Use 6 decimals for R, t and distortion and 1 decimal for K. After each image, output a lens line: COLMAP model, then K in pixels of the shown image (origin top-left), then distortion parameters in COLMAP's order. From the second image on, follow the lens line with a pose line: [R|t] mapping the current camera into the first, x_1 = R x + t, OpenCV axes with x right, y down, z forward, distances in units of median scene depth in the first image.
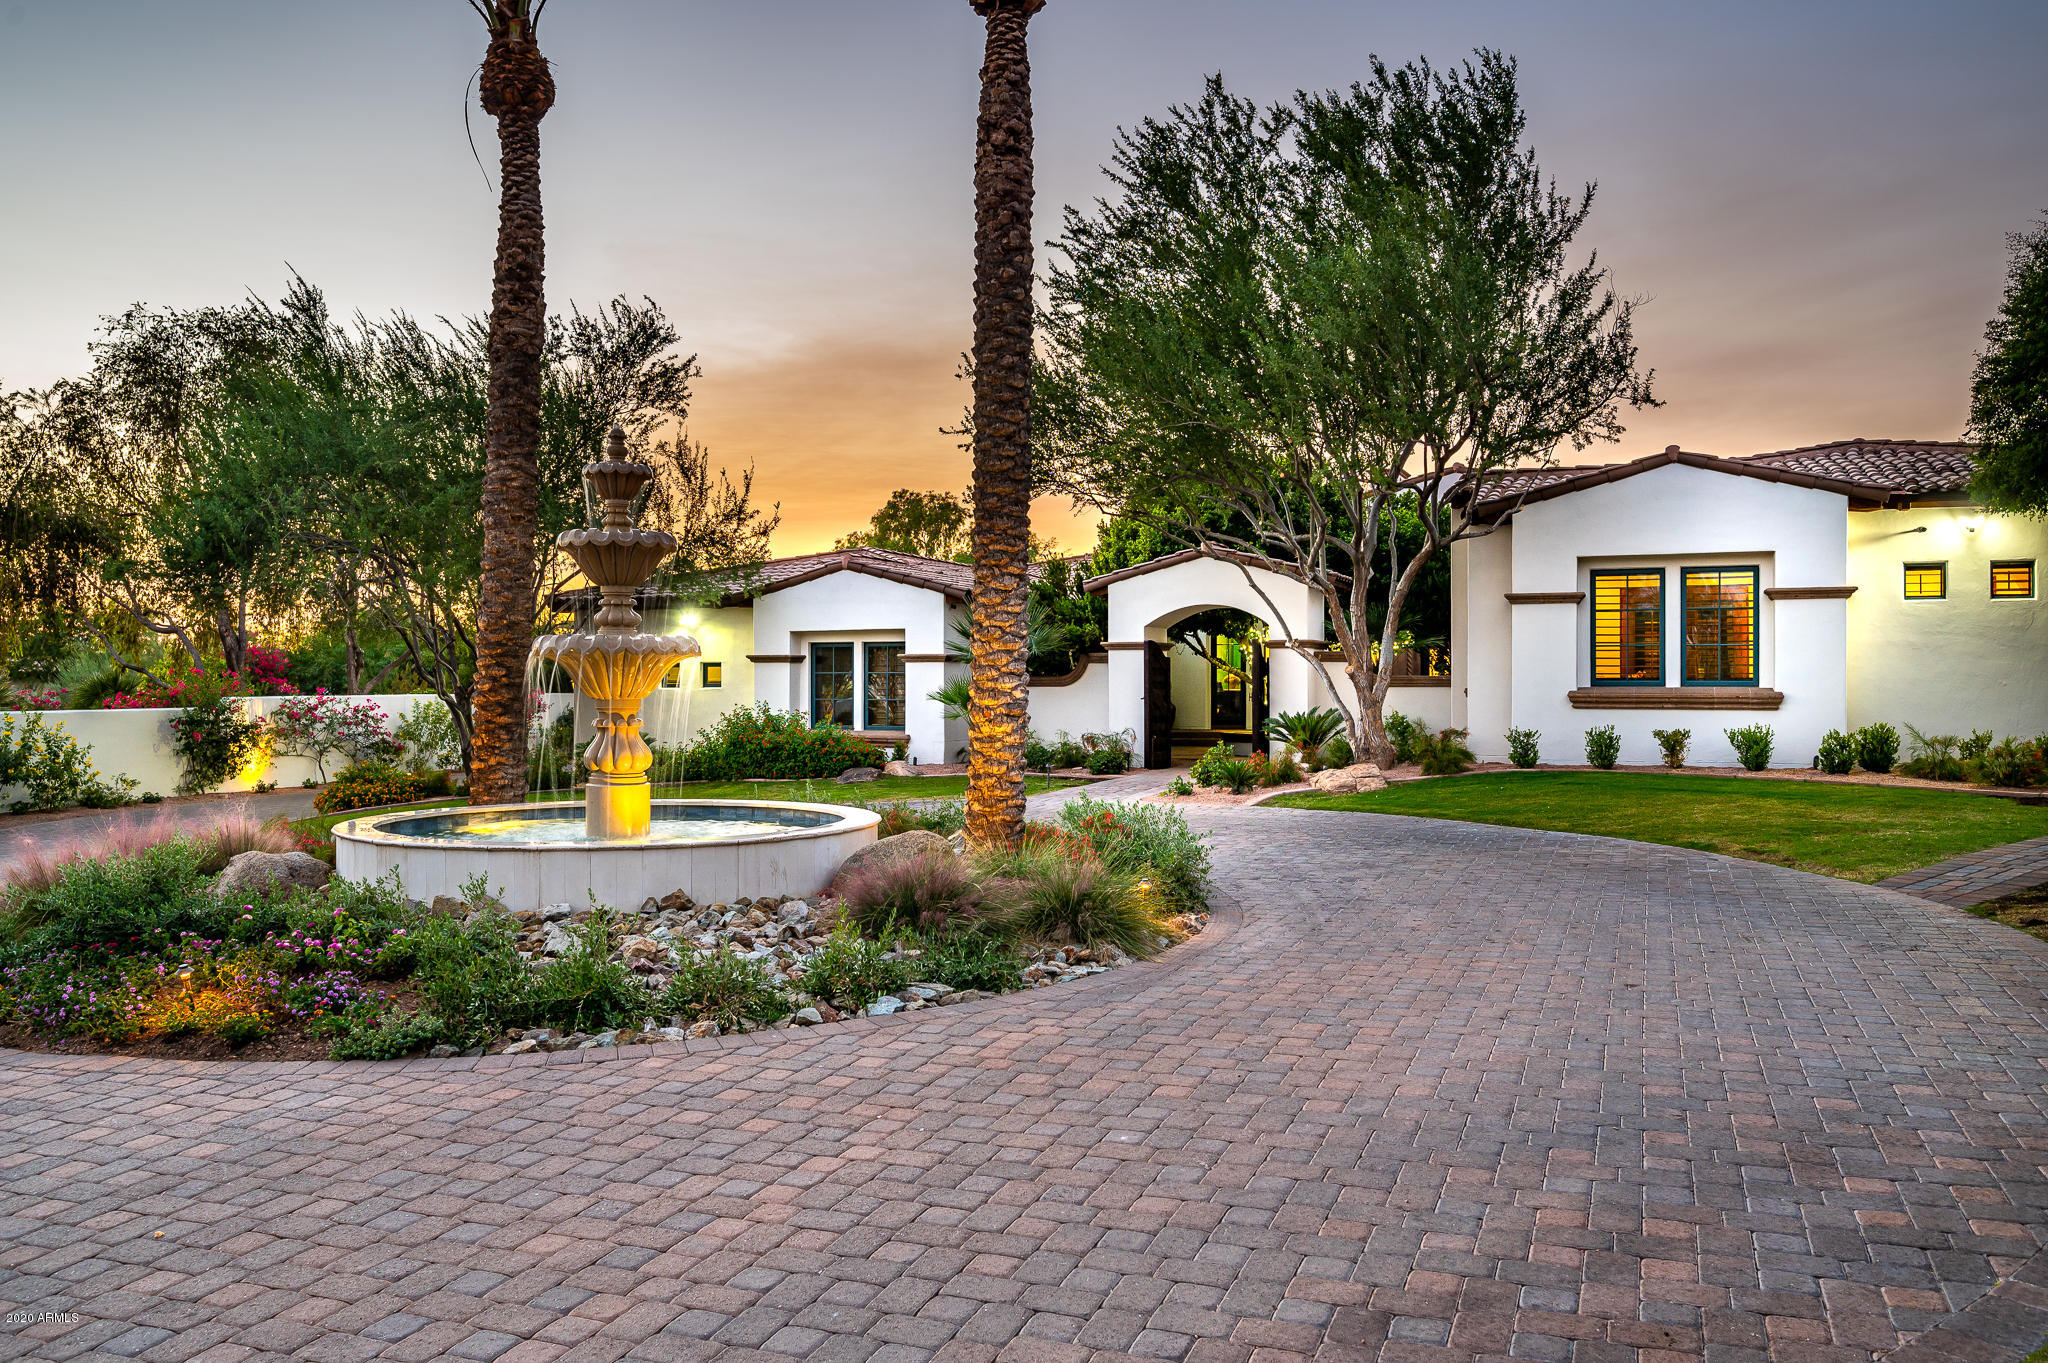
lens RADIAL K [[1526.9, 0, 1027.1], [0, 1526.9, 692.4], [0, 0, 1]] dist [-0.017584, -0.006382]
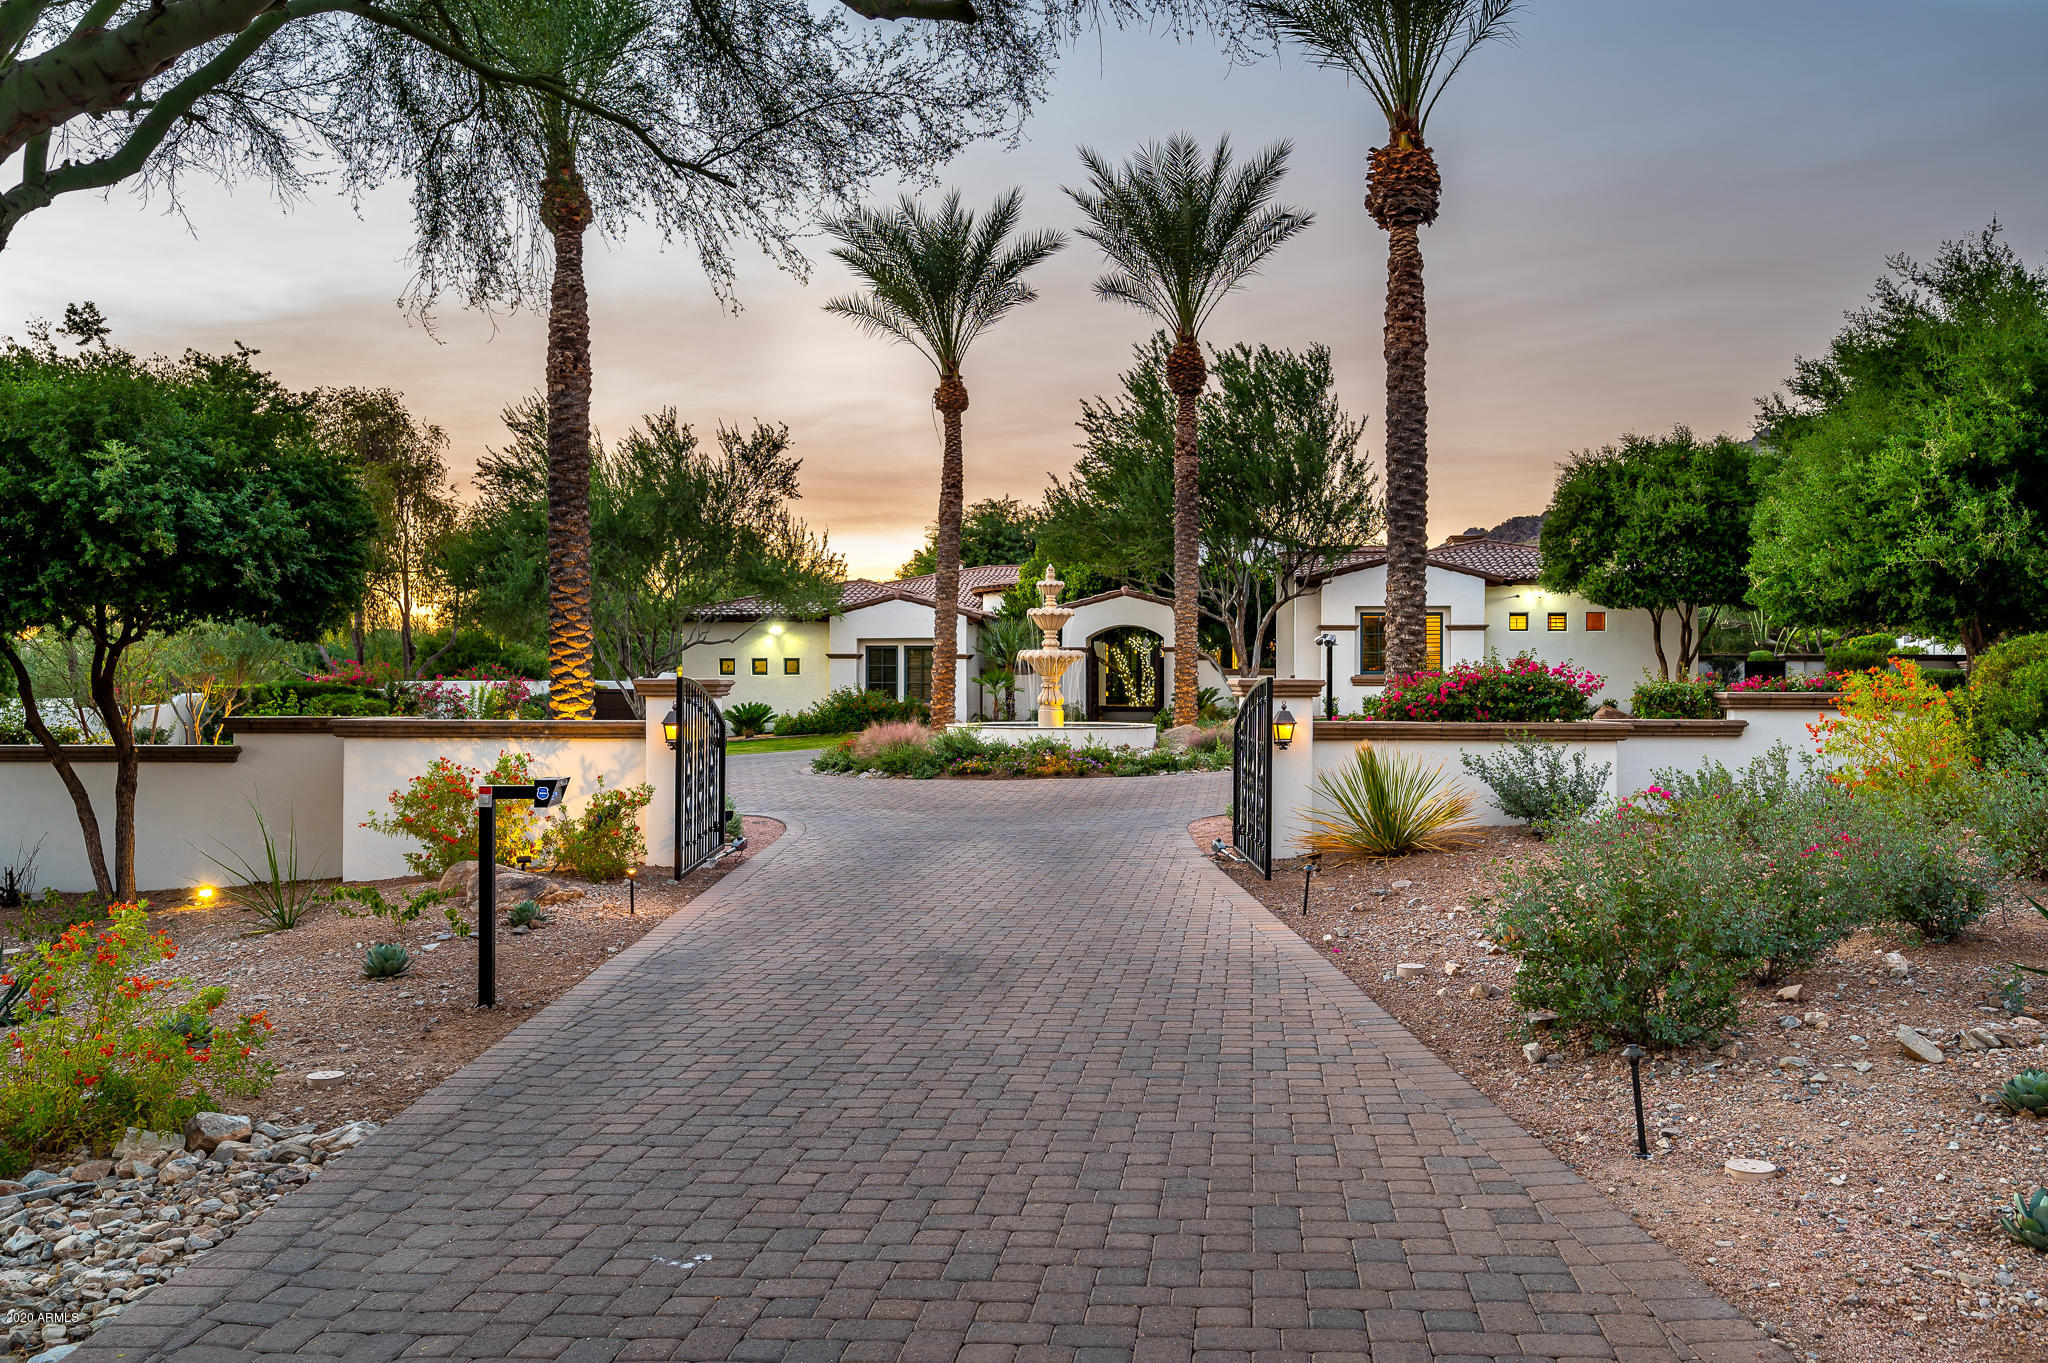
lens RADIAL K [[1579.3, 0, 1021.7], [0, 1579.3, 674.8], [0, 0, 1]] dist [0.001148, 0.000305]
pose [[0.965828, 0.007012, 0.259088, -0.414805], [-0.002832, 0.999860, -0.016502, 0.023410], [-0.259167, 0.015204, 0.965713, -0.601366]]
